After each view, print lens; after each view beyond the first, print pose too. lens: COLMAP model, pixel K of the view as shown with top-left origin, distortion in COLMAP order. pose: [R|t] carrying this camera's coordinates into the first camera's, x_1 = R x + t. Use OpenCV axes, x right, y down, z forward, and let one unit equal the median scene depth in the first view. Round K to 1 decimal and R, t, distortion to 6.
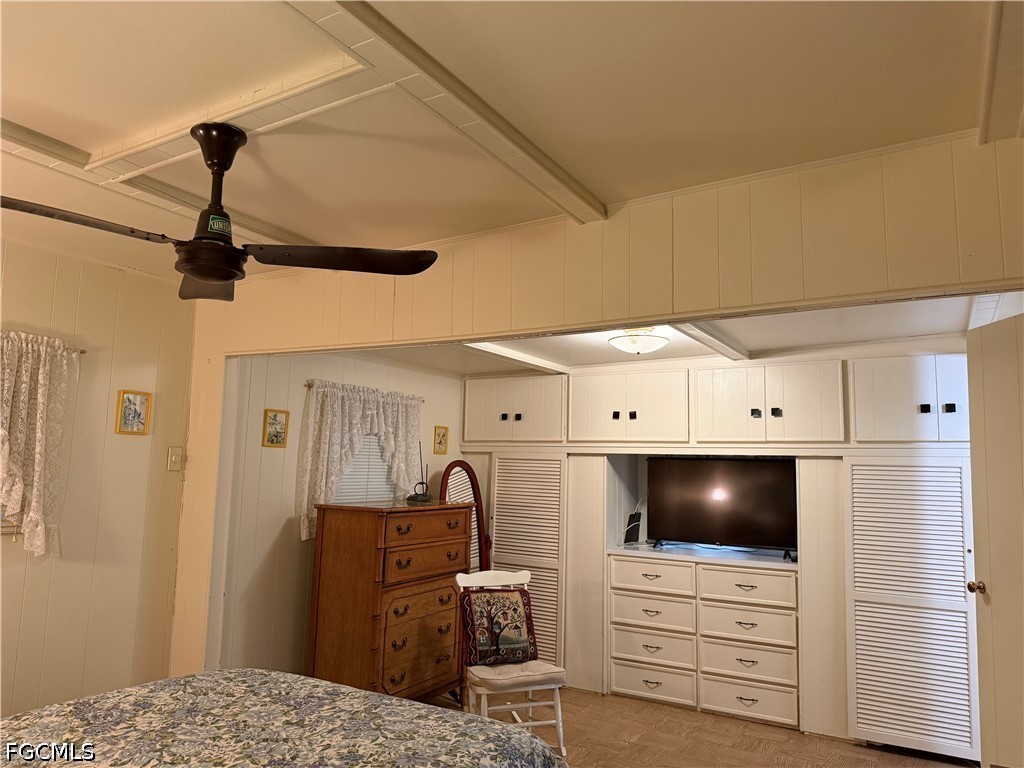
lens RADIAL K [[710.1, 0, 511.1], [0, 710.1, 383.0], [0, 0, 1]] dist [0.004742, -0.000051]
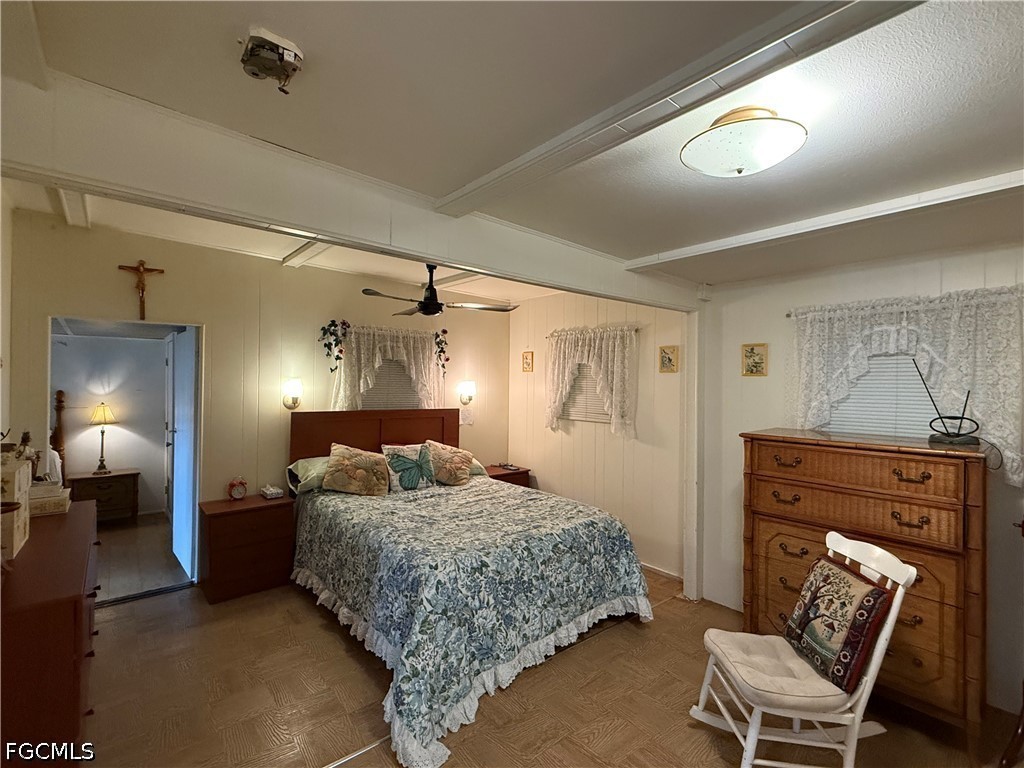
lens RADIAL K [[477.2, 0, 511.1], [0, 477.2, 382.8], [0, 0, 1]] dist [0.003677, 0.000123]
pose [[-0.325722, -0.020932, -0.945234, 0.549696], [0.099828, 0.993405, -0.056399, 0.107933], [0.940181, -0.112732, -0.321484, 0.891650]]
